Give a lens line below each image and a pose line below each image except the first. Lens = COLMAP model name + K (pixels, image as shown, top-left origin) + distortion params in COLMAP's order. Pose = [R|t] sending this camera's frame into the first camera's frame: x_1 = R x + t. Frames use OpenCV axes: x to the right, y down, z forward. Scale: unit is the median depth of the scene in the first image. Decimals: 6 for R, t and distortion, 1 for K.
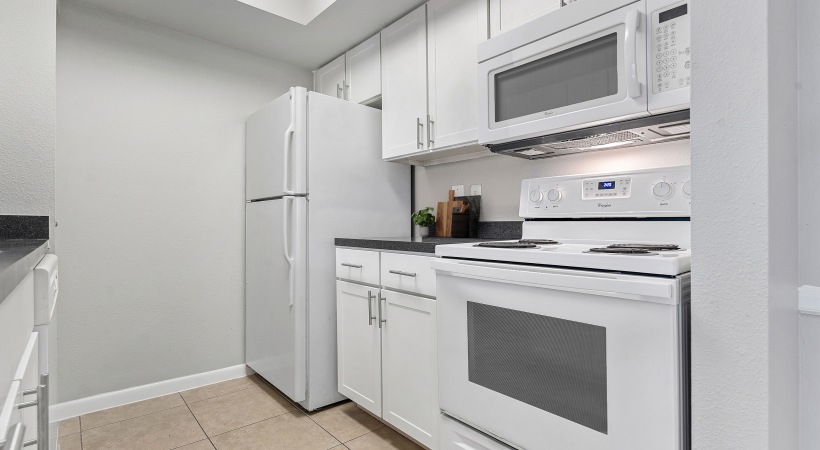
lens RADIAL K [[381.3, 0, 410.0], [0, 381.3, 225.0], [0, 0, 1]] dist [-0.000919, 0.000094]
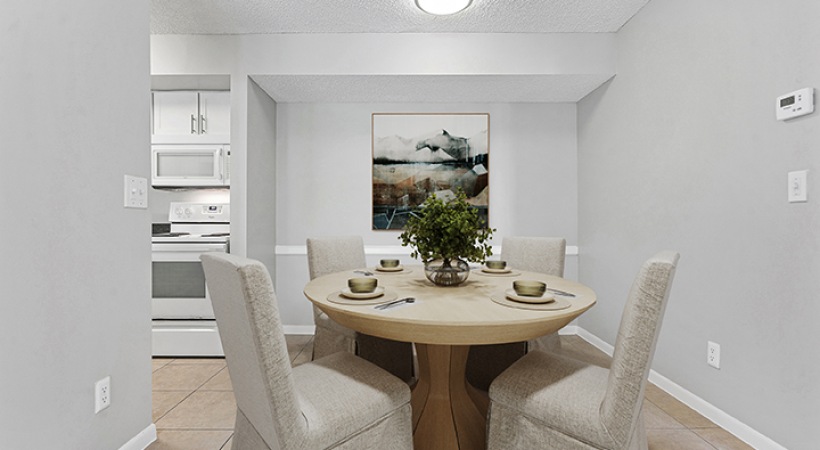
lens RADIAL K [[381.3, 0, 410.0], [0, 381.3, 225.0], [0, 0, 1]] dist [-0.000919, 0.000094]
pose [[0.637300, 0.002536, 0.770612, -0.483445], [-0.004947, 0.999987, 0.000801, -0.011631], [-0.770600, -0.004322, 0.637304, -1.343165]]
